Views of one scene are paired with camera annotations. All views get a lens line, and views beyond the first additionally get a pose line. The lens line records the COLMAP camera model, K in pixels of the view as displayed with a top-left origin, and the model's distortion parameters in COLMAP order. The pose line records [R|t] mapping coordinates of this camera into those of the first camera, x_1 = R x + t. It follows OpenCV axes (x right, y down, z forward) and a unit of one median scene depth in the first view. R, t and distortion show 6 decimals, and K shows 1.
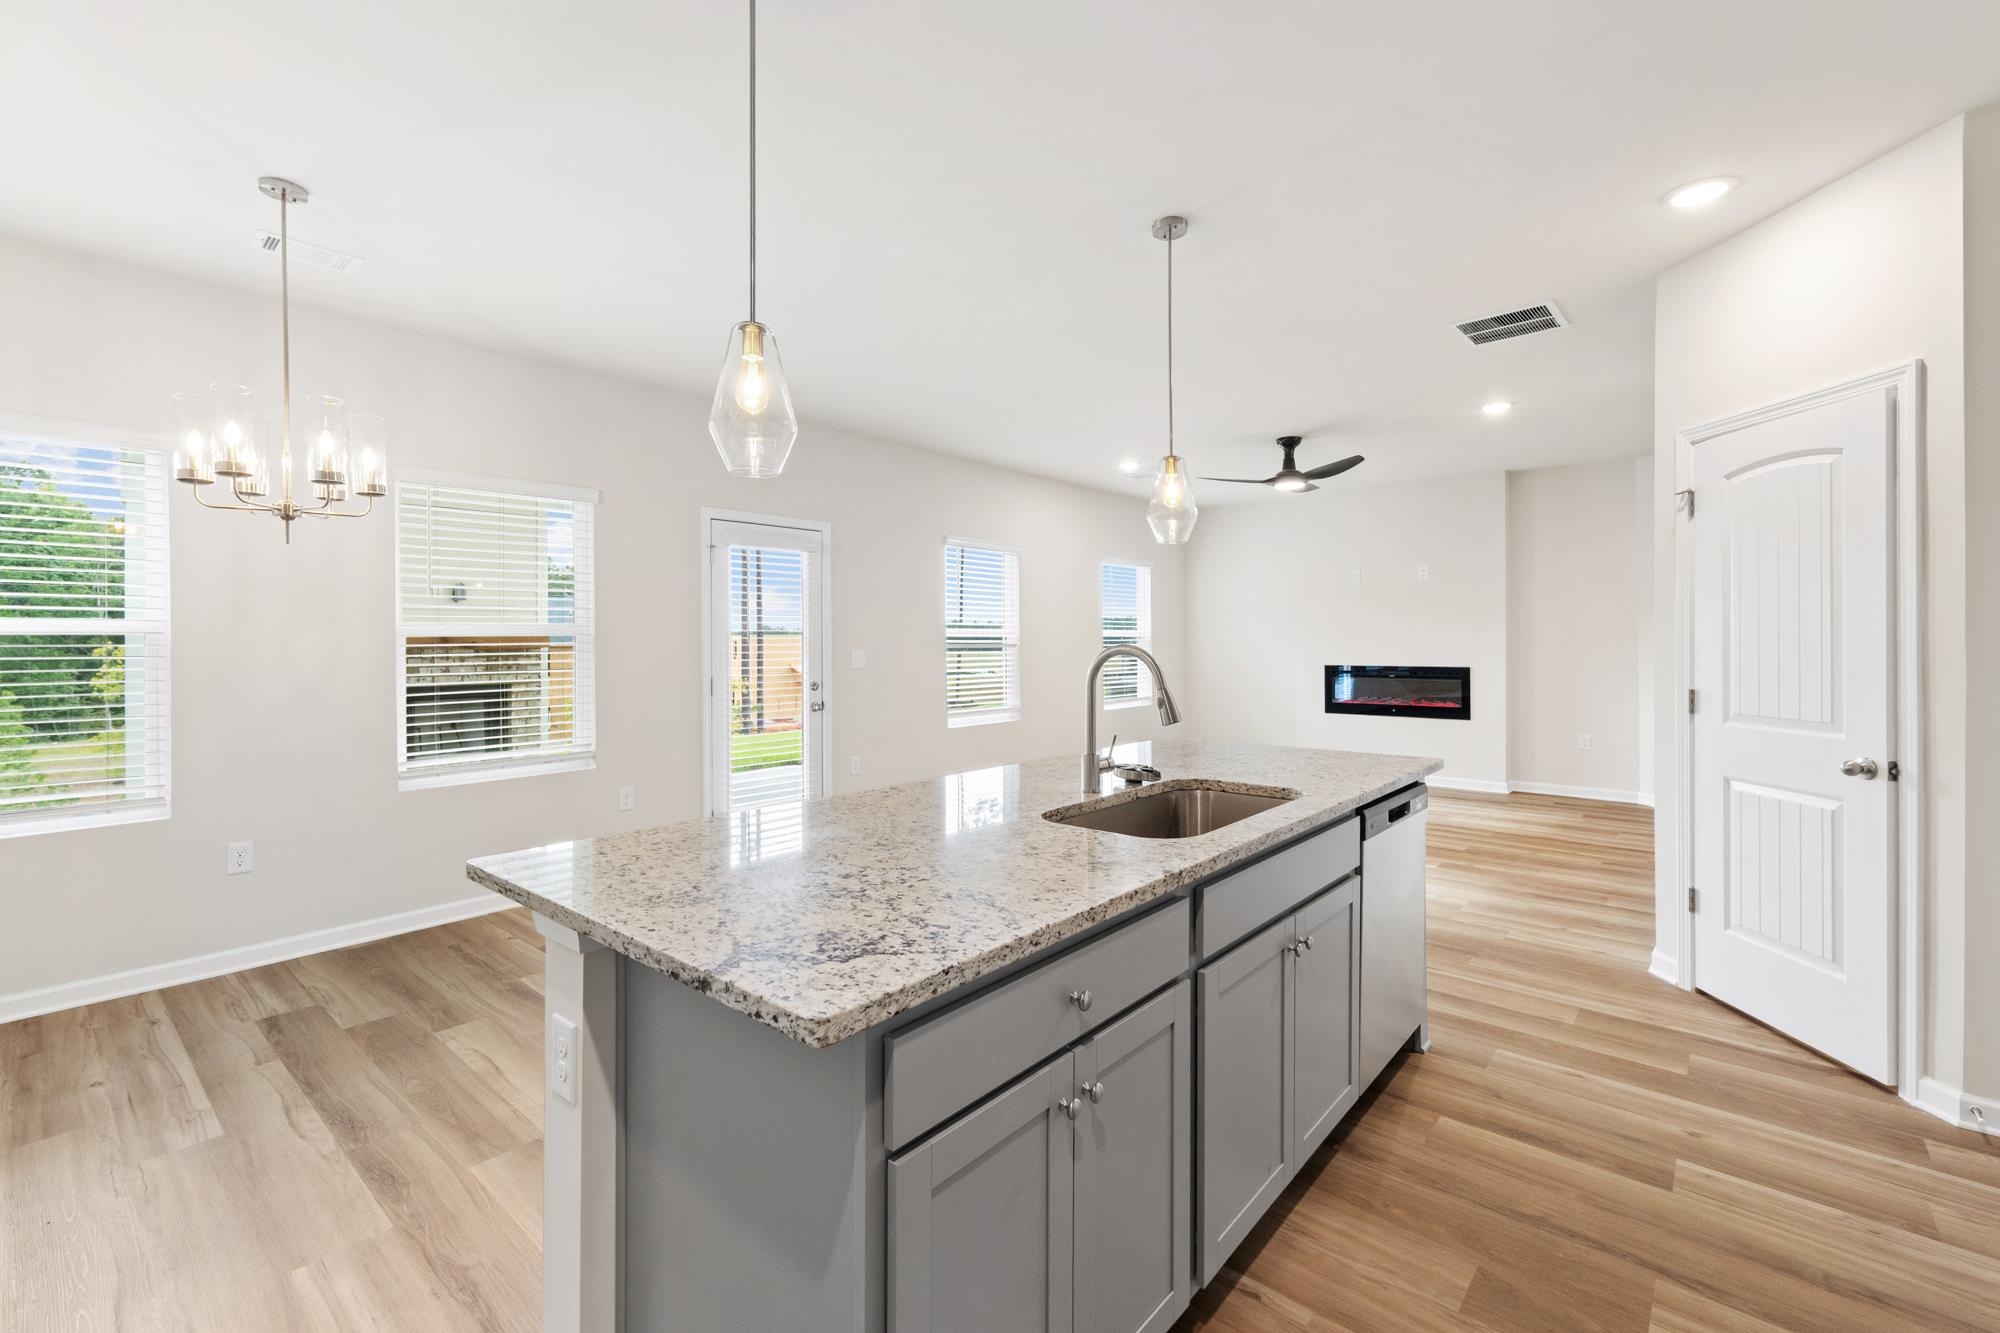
lens RADIAL K [[852.6, 0, 1011.3], [0, 852.6, 638.3], [0, 0, 1]] dist [0.005245, -0.000356]
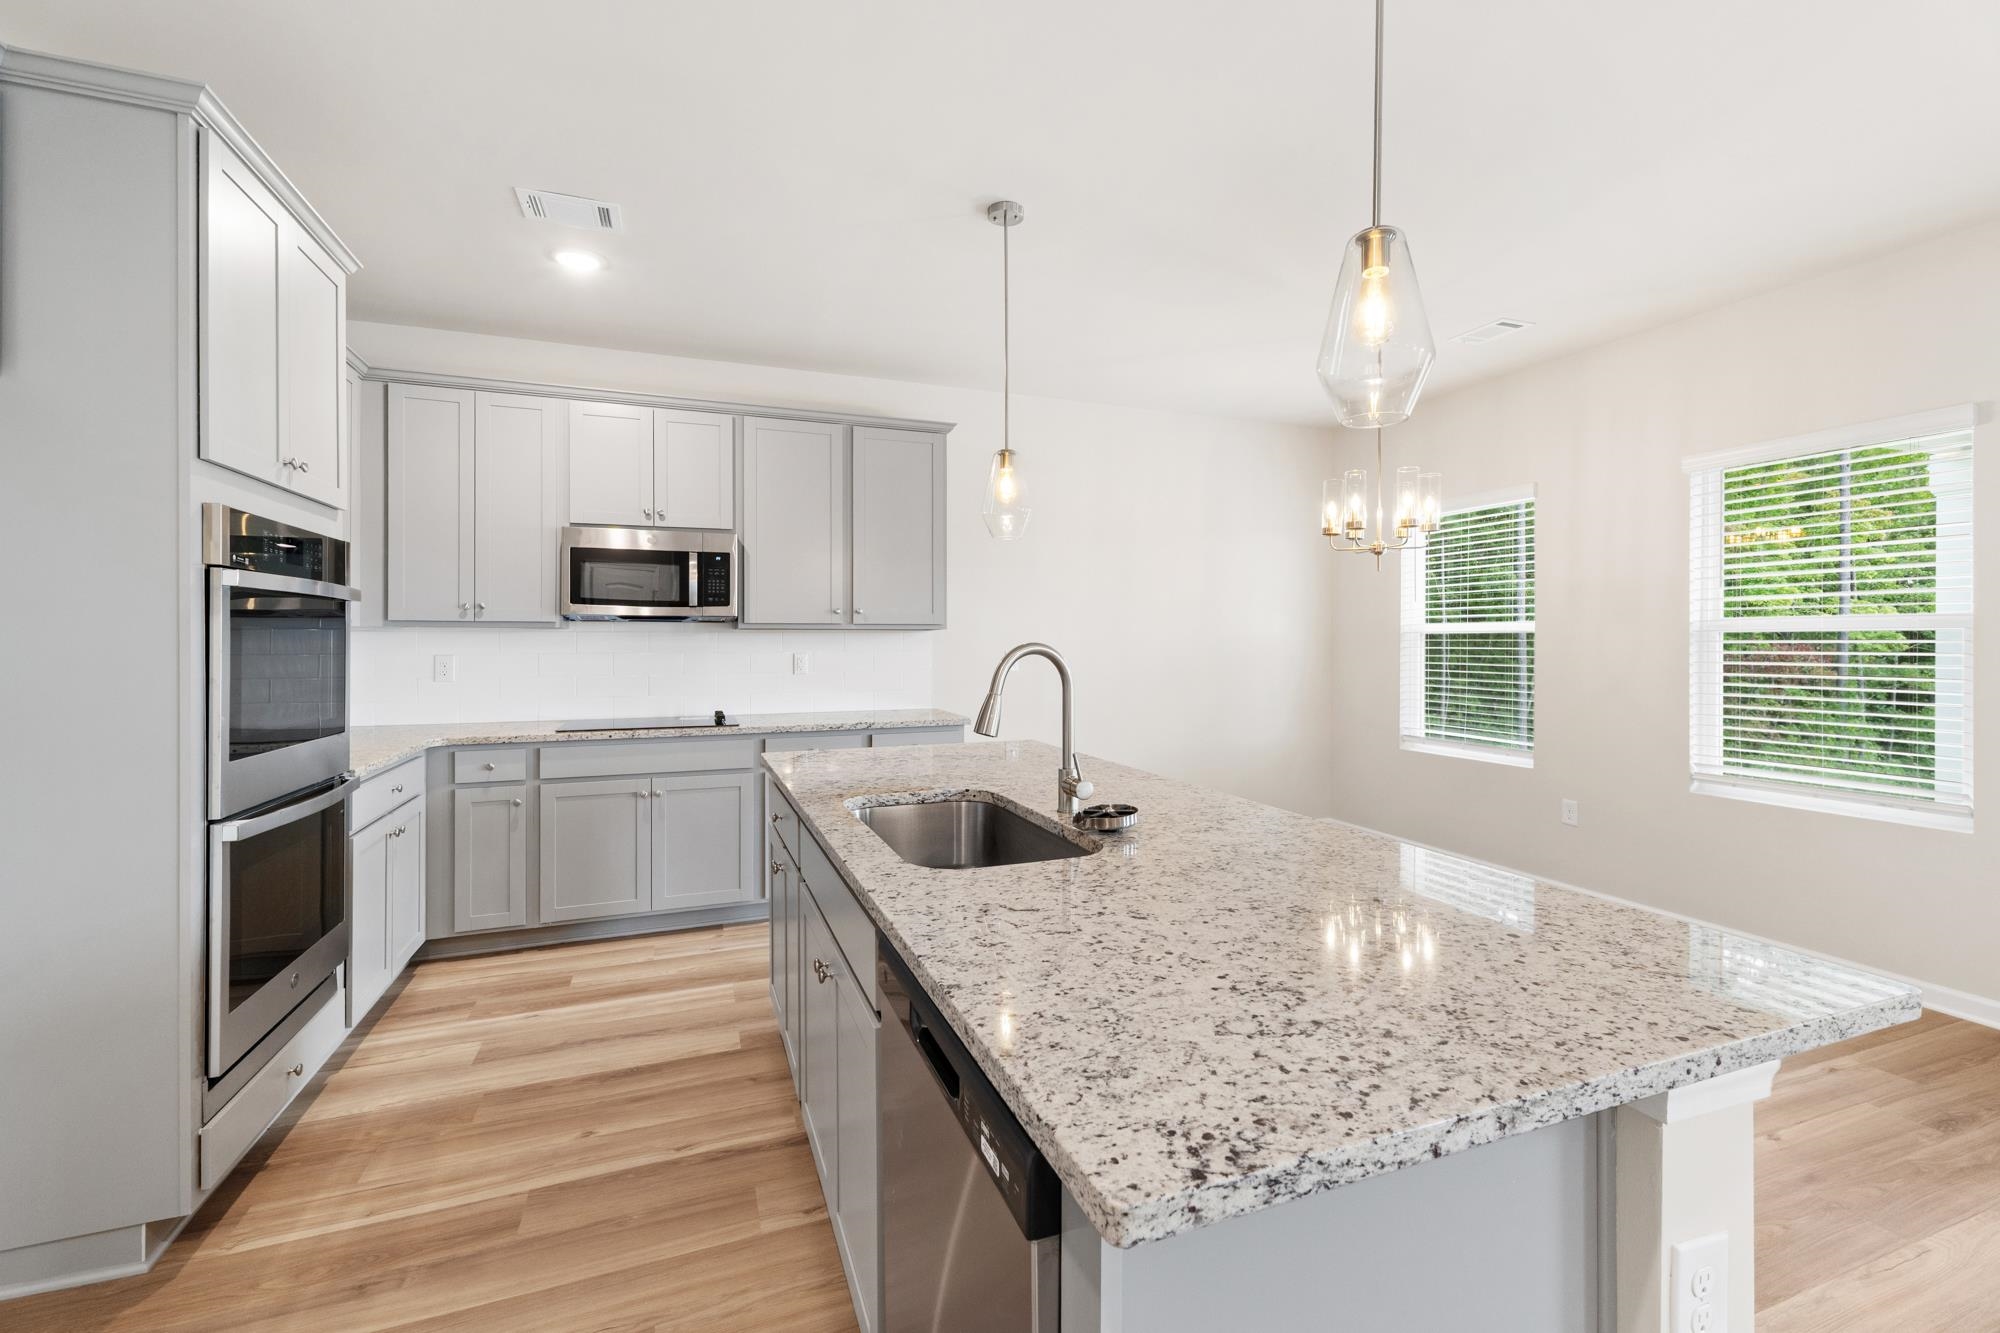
lens RADIAL K [[852.6, 0, 1006.0], [0, 852.6, 653.1], [0, 0, 1]] dist [0.005245, -0.000356]
pose [[-0.468603, 0.018330, -0.883219, 0.607388], [0.003052, 0.999812, 0.019131, -0.000180], [0.883404, 0.006269, -0.468571, 0.926539]]
